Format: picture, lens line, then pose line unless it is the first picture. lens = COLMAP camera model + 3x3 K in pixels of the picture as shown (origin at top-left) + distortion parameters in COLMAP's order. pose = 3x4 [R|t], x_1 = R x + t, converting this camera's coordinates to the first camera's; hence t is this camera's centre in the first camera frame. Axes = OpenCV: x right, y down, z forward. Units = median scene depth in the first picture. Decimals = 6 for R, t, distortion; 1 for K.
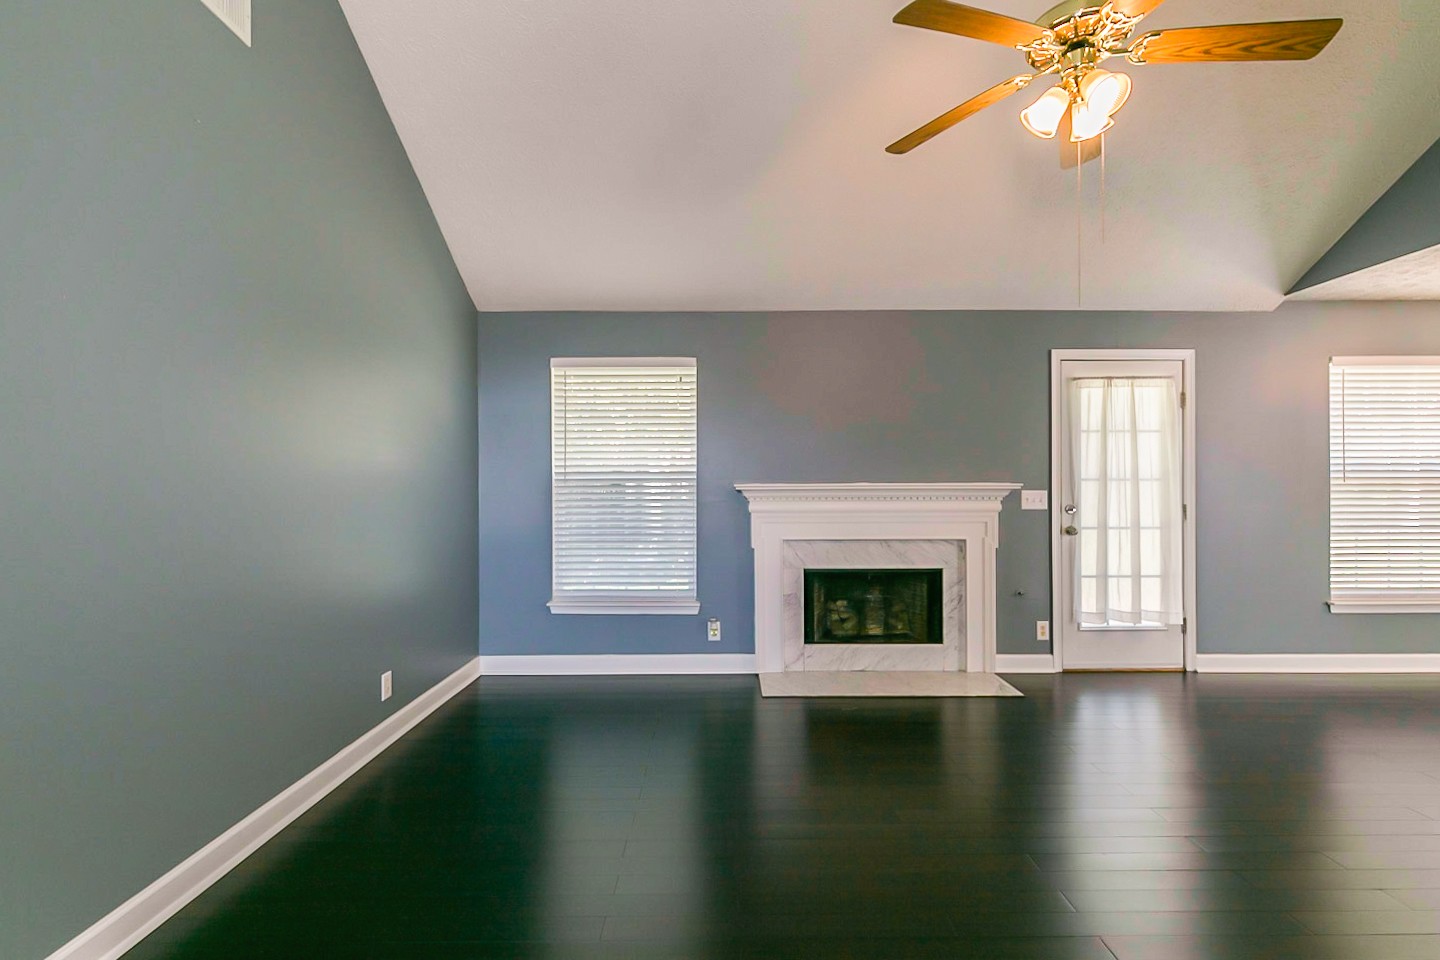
lens RADIAL K [[662.4, 0, 734.6], [0, 662.4, 484.0], [0, 0, 1]] dist [0.001644, 0.000021]
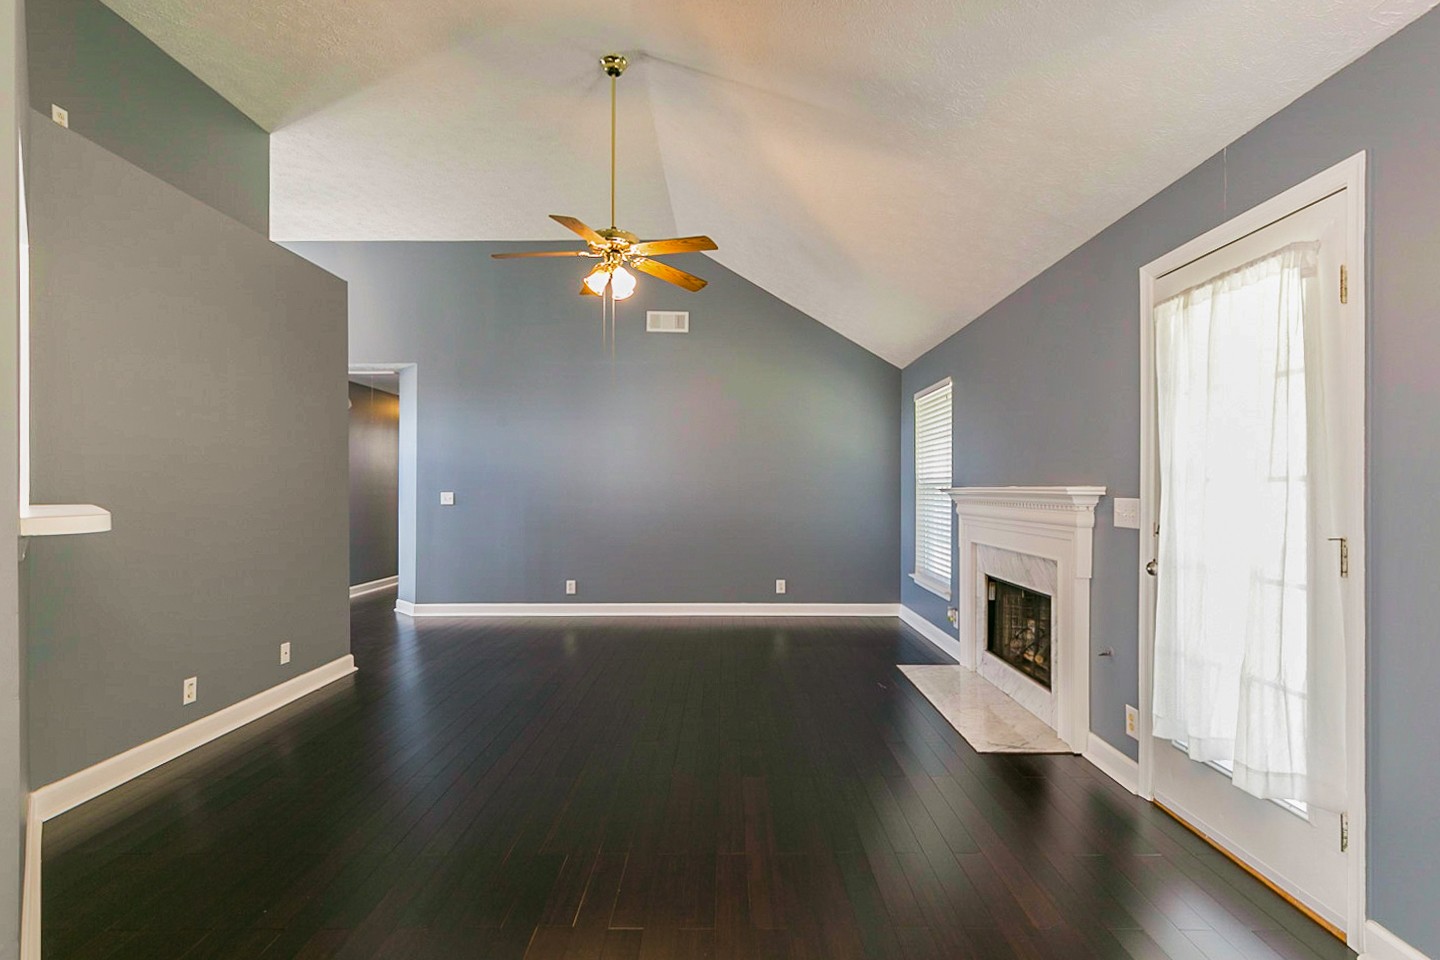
lens RADIAL K [[662.4, 0, 734.6], [0, 662.4, 484.0], [0, 0, 1]] dist [0.001644, 0.000021]
pose [[0.016914, -0.004870, -0.999845, 1.087295], [-0.000407, 0.999988, -0.004877, 0.000163], [0.999857, 0.000490, 0.016912, 0.614635]]
